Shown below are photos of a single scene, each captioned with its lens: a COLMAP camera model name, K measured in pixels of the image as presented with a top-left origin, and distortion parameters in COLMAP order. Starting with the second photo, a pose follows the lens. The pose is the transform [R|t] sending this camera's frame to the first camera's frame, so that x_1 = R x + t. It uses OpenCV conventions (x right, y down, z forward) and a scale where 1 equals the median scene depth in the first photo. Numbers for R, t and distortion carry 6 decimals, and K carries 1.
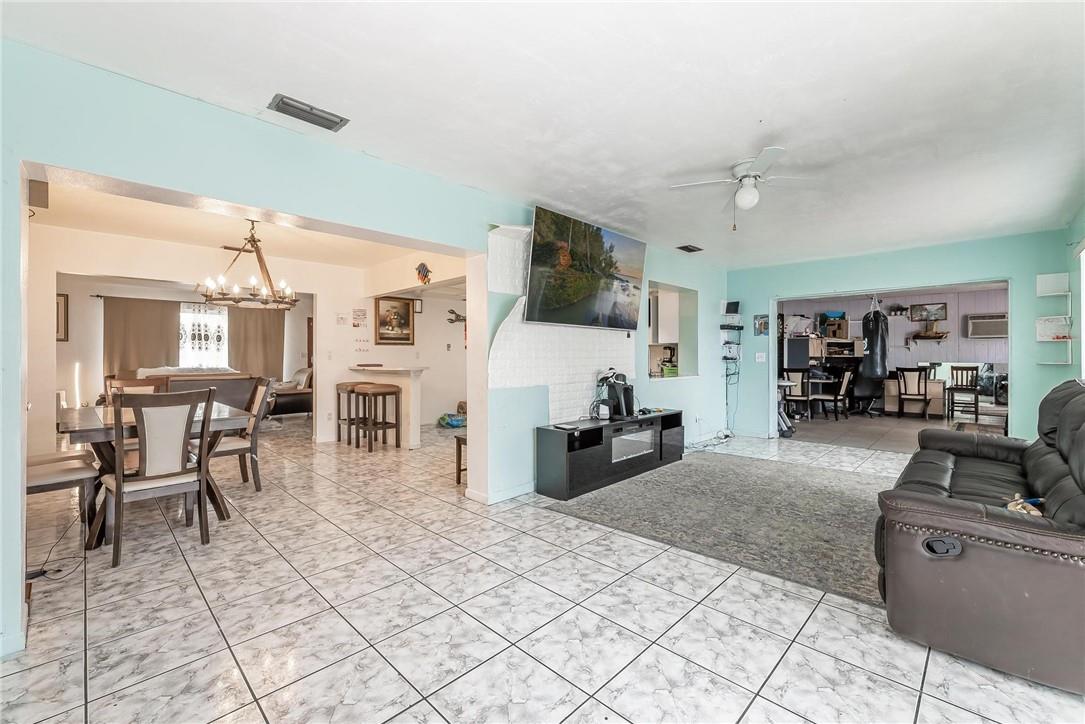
lens RADIAL K [[451.0, 0, 545.6], [0, 451.0, 361.6], [0, 0, 1]] dist [-0.002094, -0.001240]
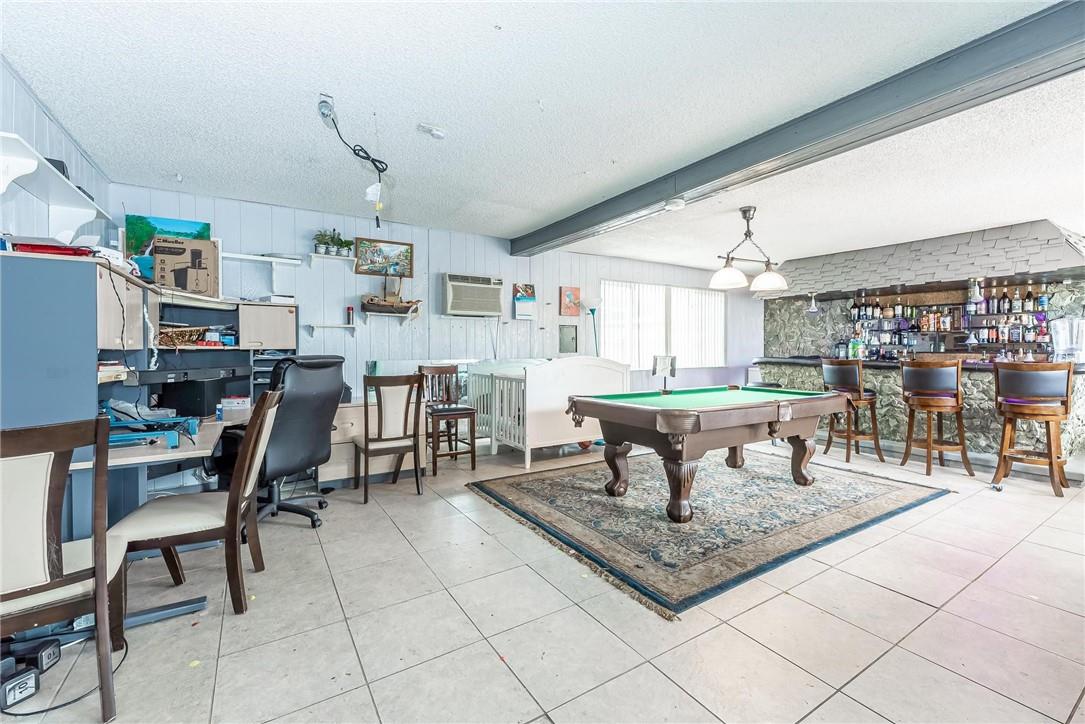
lens RADIAL K [[451.0, 0, 547.8], [0, 451.0, 361.2], [0, 0, 1]] dist [-0.002094, -0.001240]
pose [[0.238240, -0.025926, 0.970860, 0.410477], [0.012951, 0.999640, 0.023517, -0.006464], [-0.971120, 0.006971, 0.238490, 0.706747]]
